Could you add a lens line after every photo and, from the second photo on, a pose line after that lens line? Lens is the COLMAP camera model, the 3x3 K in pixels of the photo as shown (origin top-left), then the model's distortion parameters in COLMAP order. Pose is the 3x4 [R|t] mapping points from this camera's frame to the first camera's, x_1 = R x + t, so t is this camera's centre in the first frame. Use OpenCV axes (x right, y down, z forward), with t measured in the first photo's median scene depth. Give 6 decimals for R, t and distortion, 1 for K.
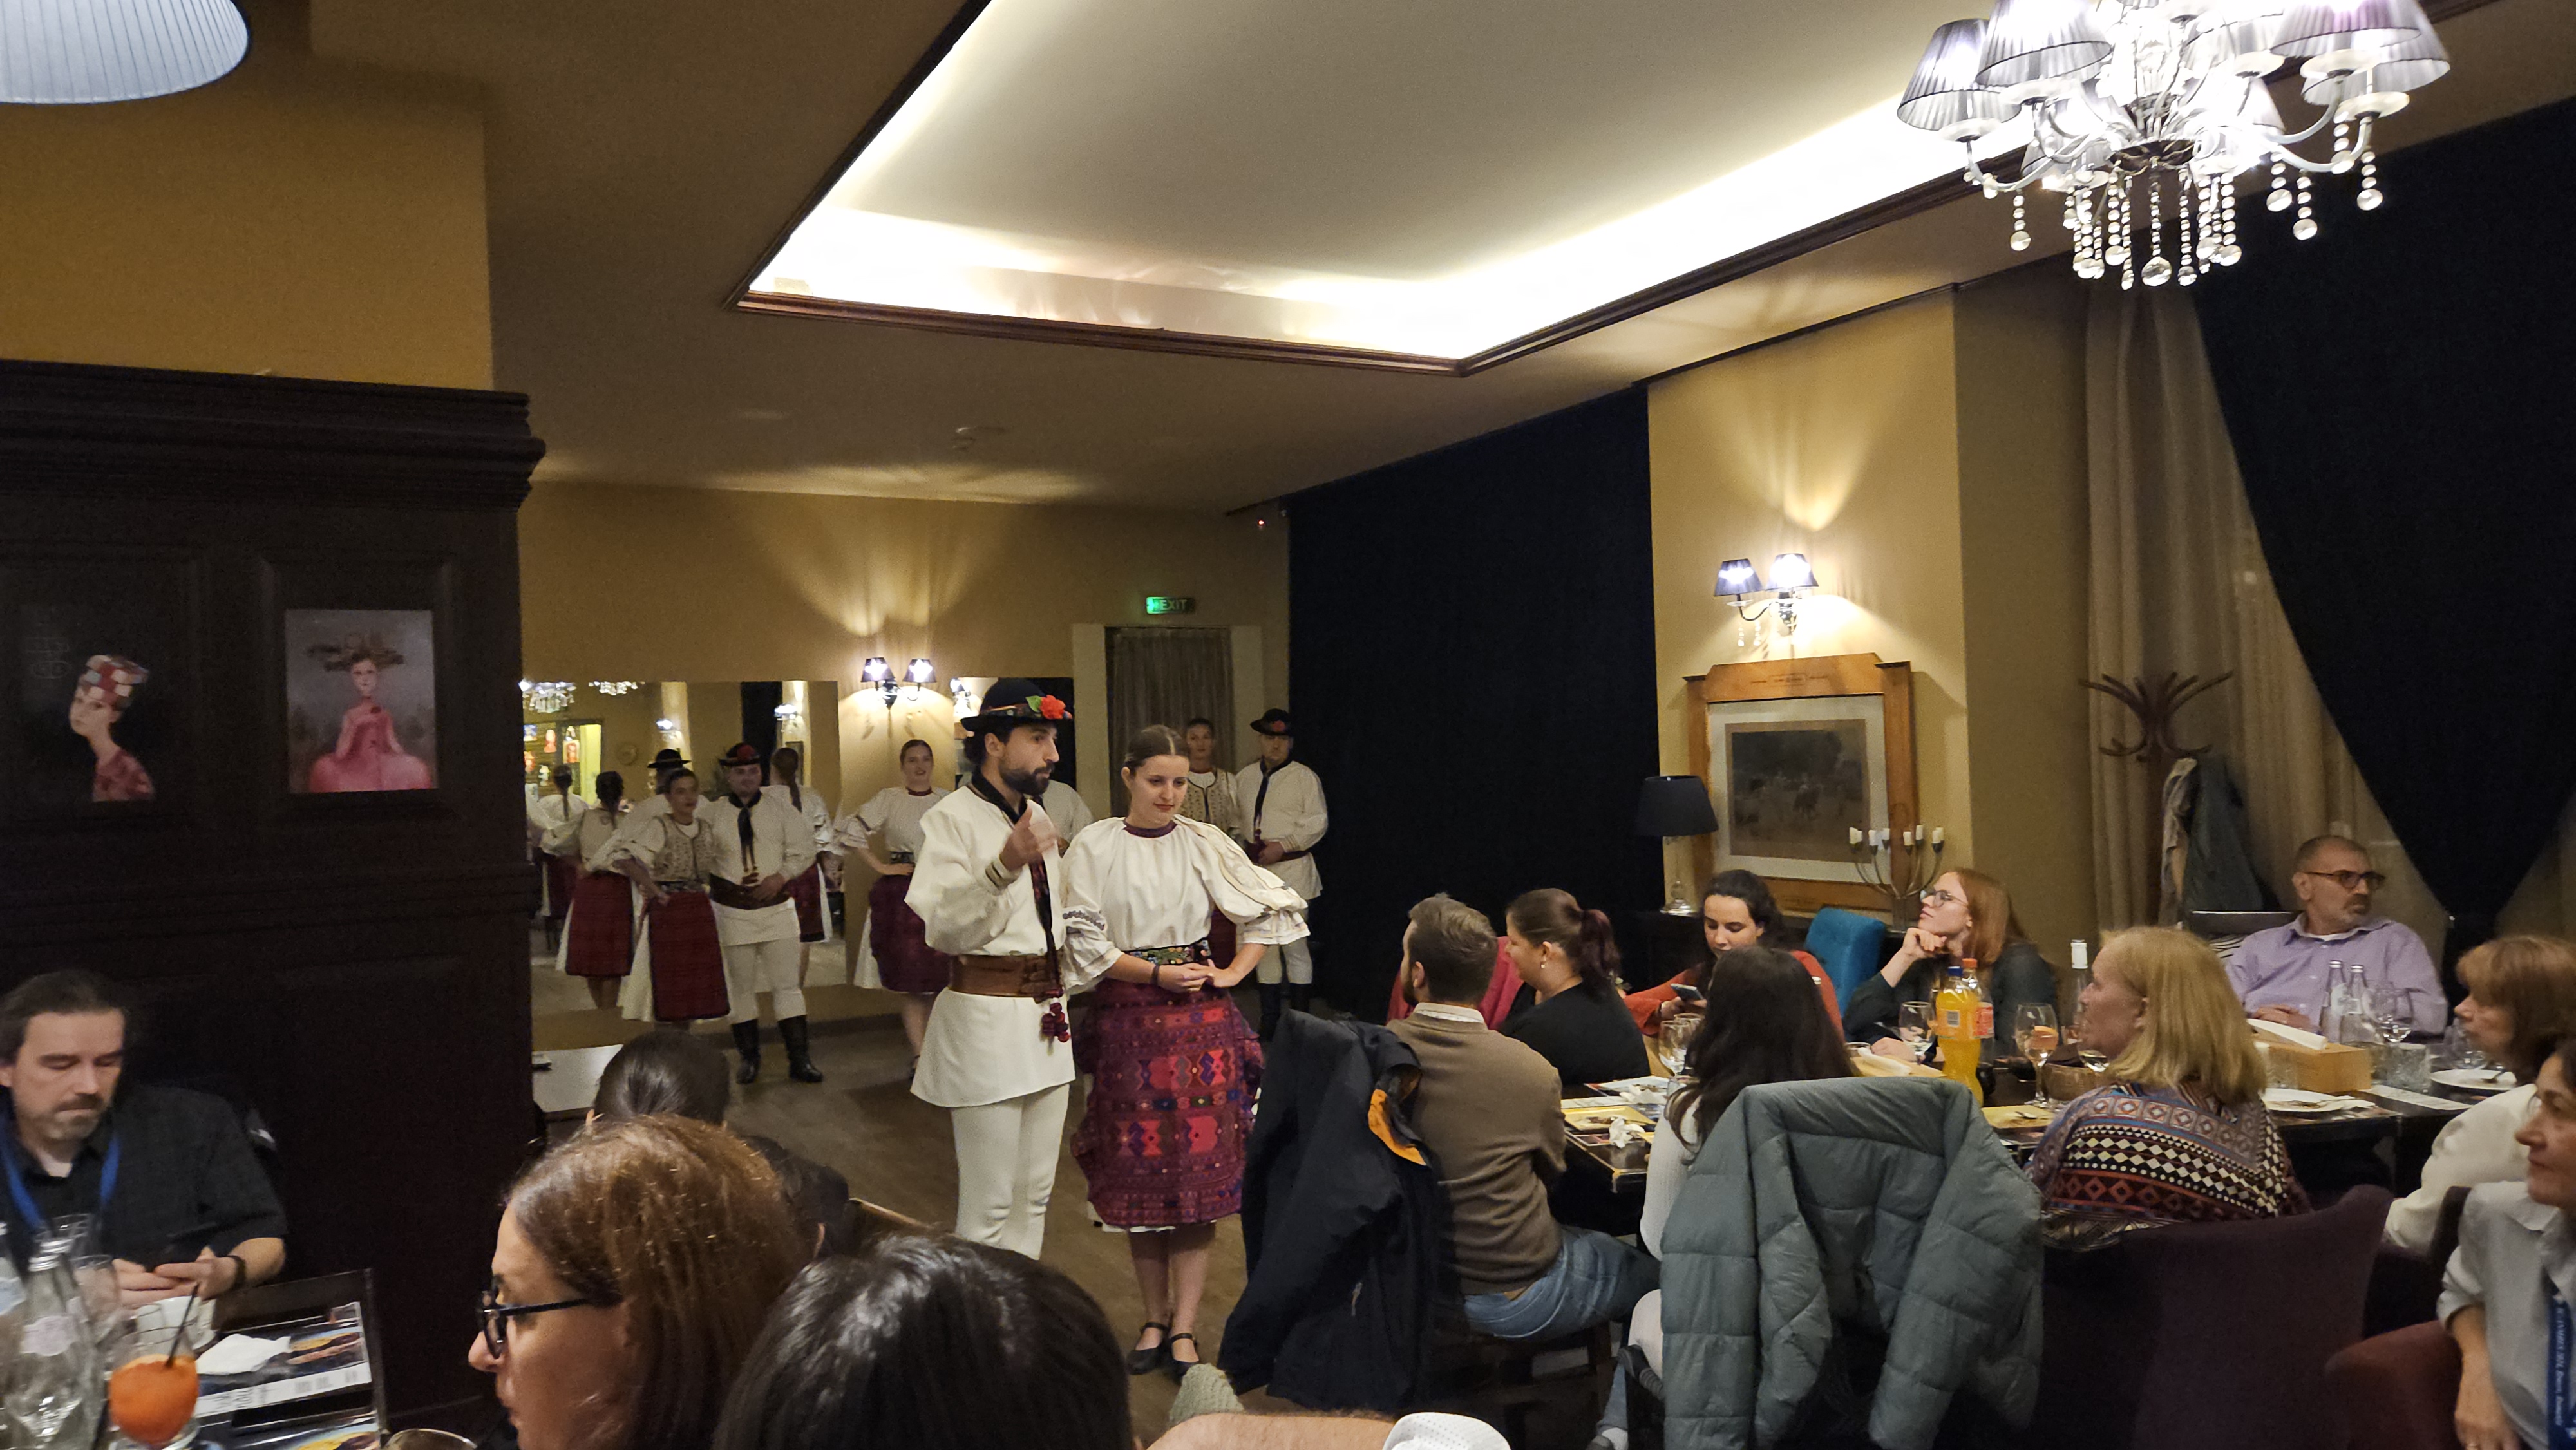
lens RADIAL K [[1742.2, 0, 1258.2], [0, 1742.2, 753.0], [0, 0, 1]] dist [0.064241, -0.017870]
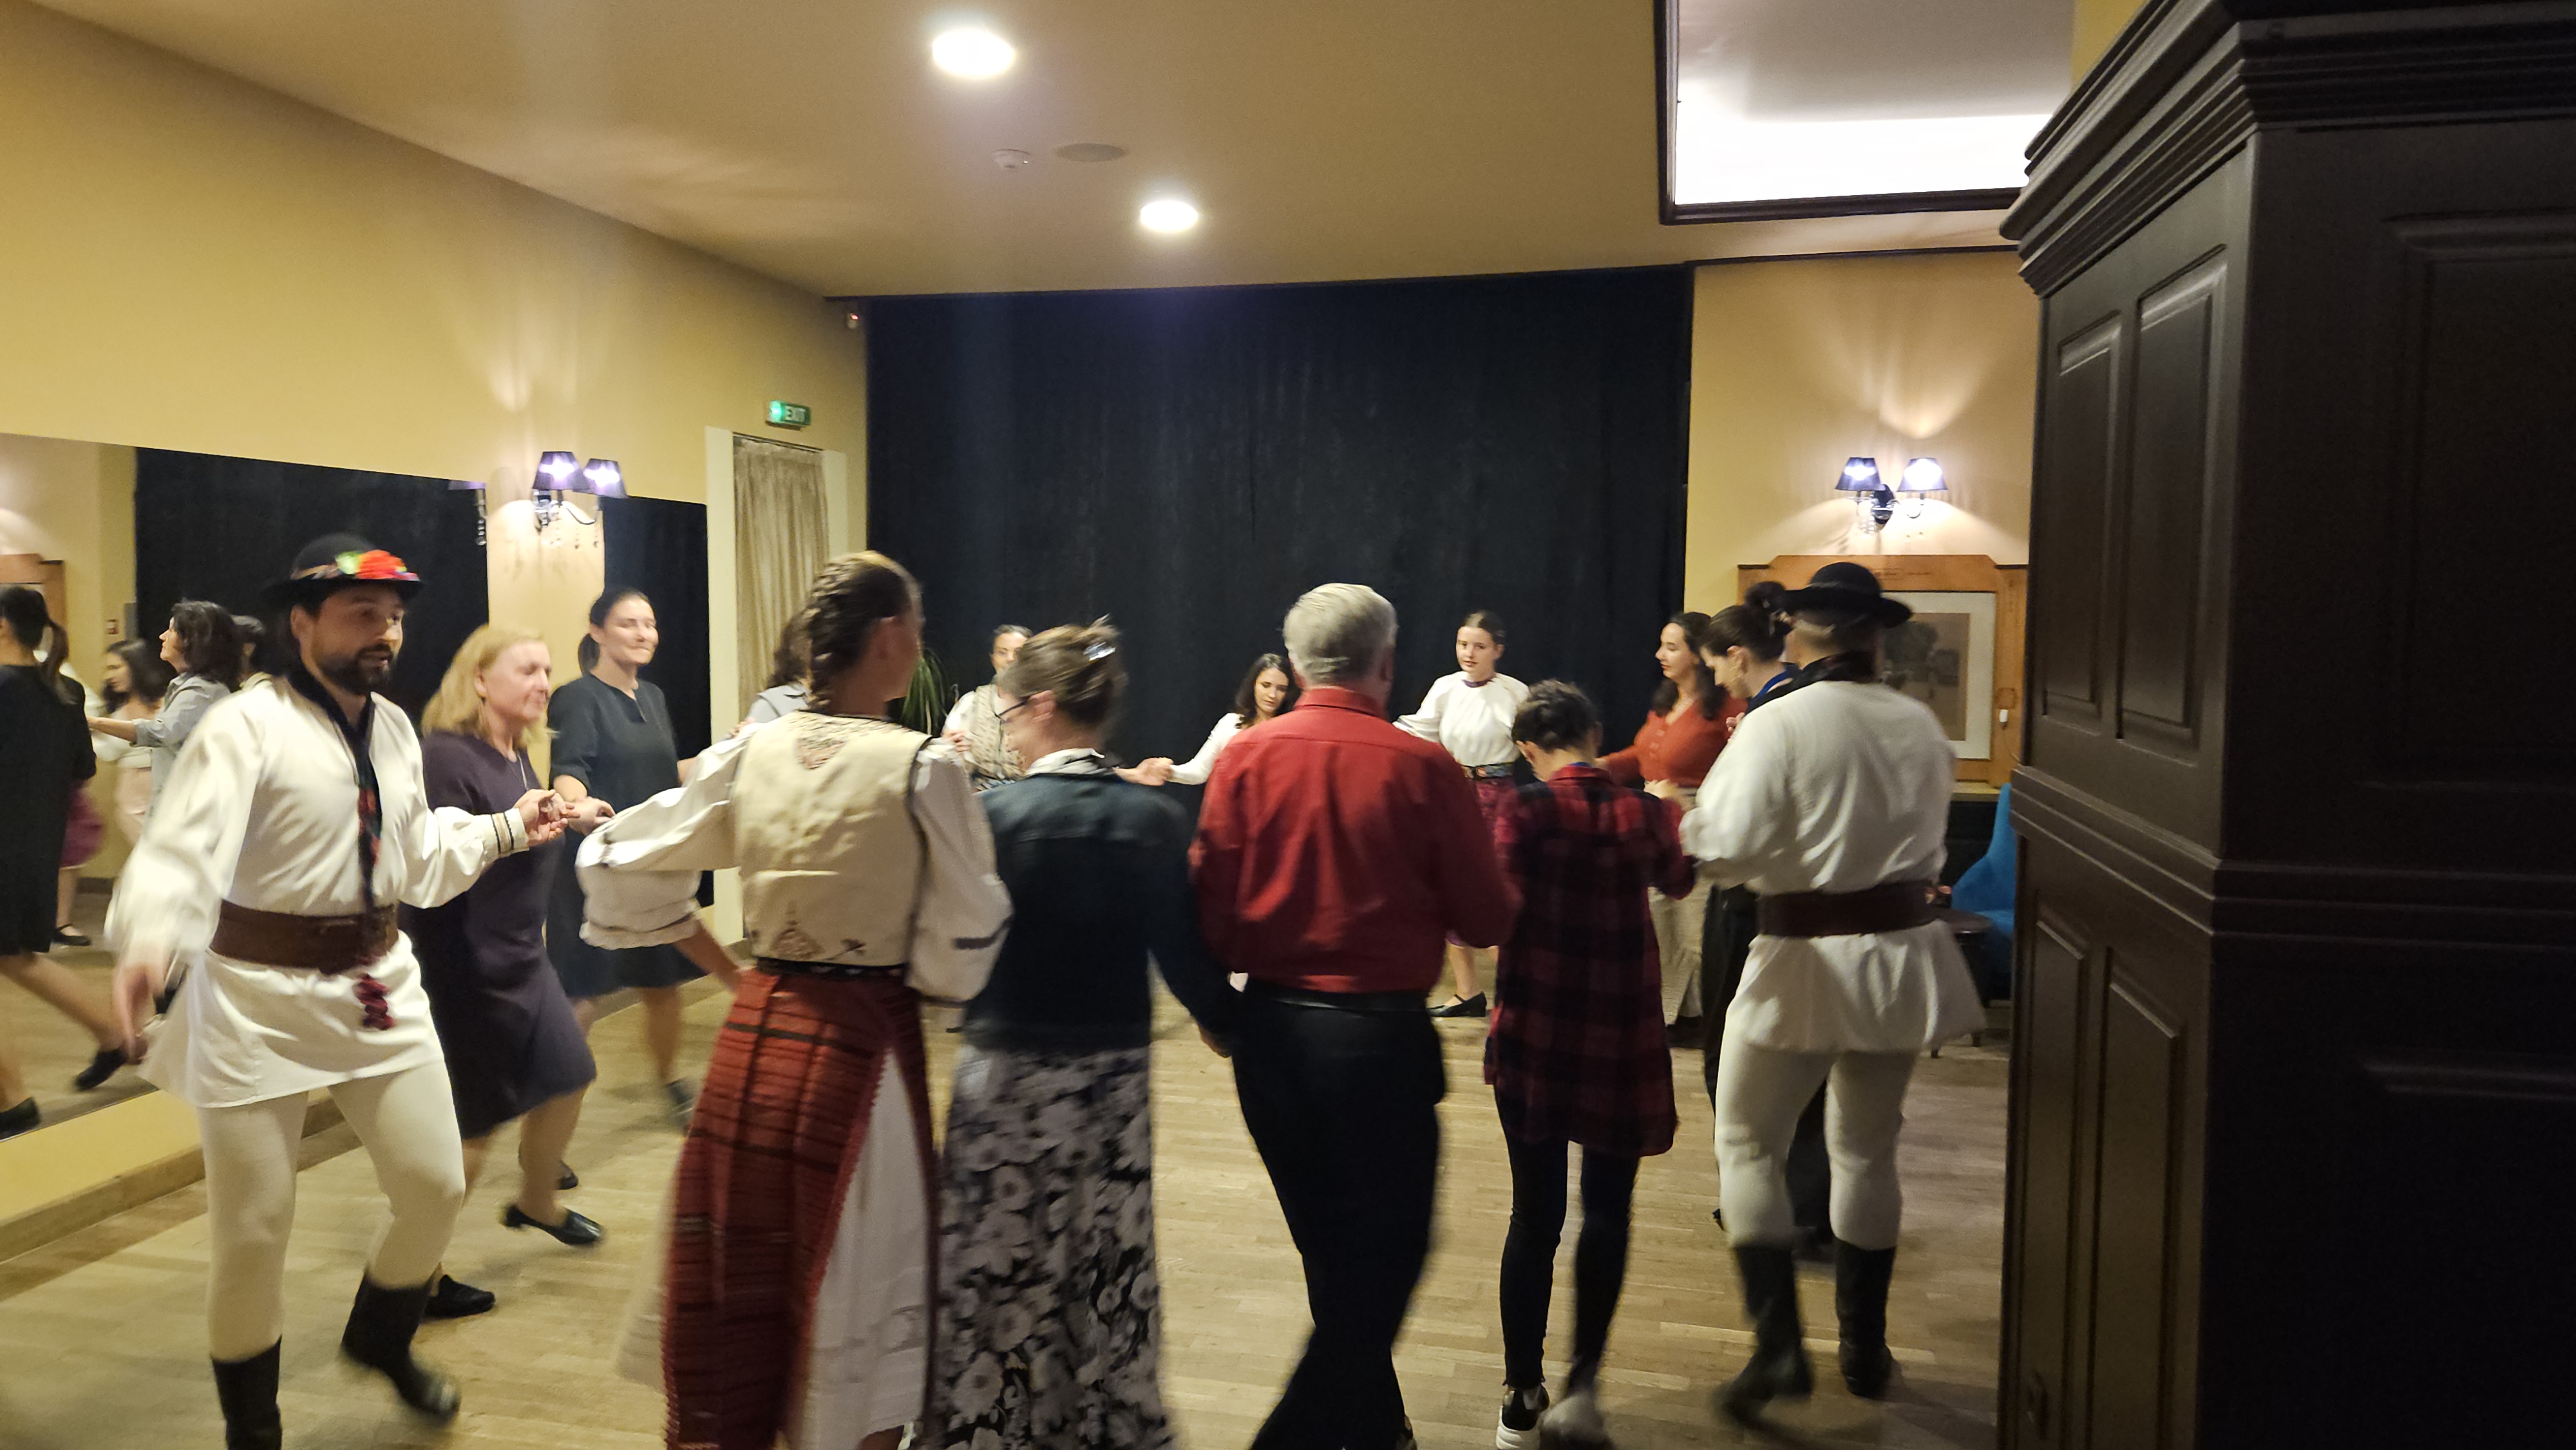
lens RADIAL K [[1742.2, 0, 1258.2], [0, 1742.2, 753.0], [0, 0, 1]] dist [0.064241, -0.017870]
pose [[0.655379, -0.030819, 0.754671, -1.354180], [-0.025621, 0.997685, 0.062993, 0.017725], [-0.754866, -0.060620, 0.653072, 1.003042]]
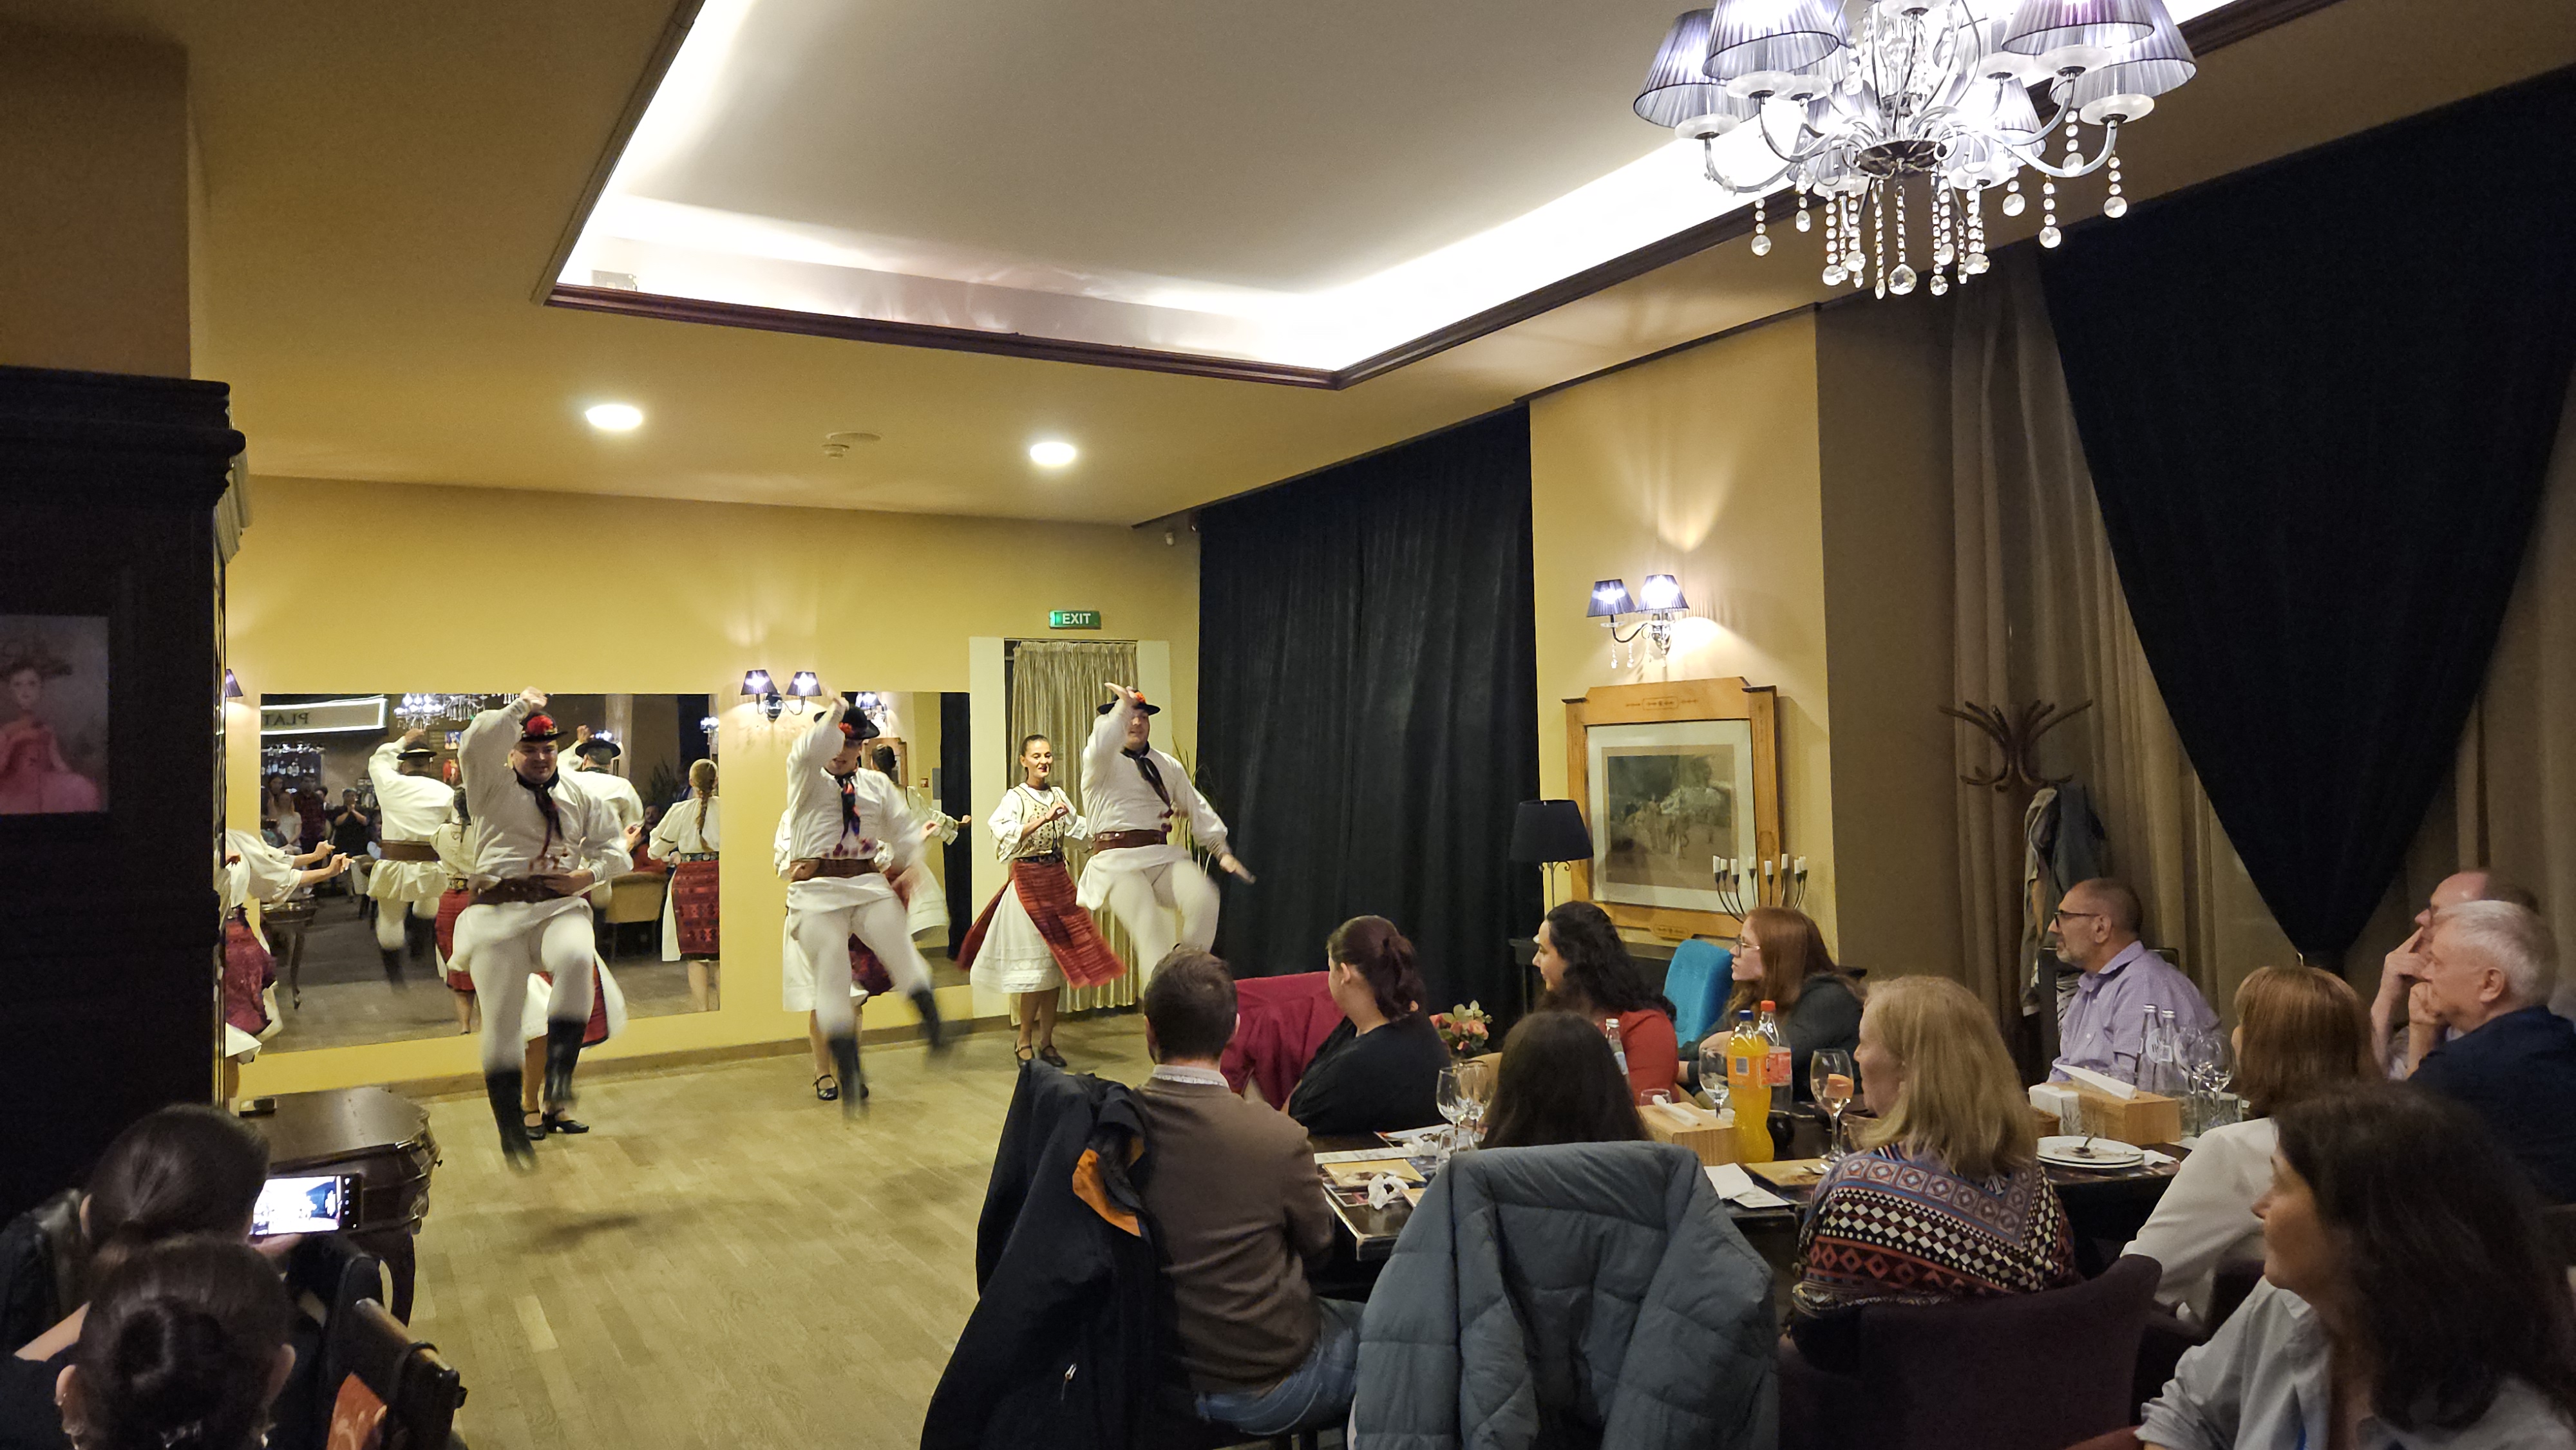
lens RADIAL K [[1738.6, 0, 1288.0], [0, 1738.6, 725.0], [0, 0, 1]] dist [0.065824, -0.003818]
pose [[0.999420, 0.009205, 0.032784, 0.109814], [-0.008403, 0.999665, -0.024500, -0.006921], [-0.032998, 0.024211, 0.999162, 0.060758]]
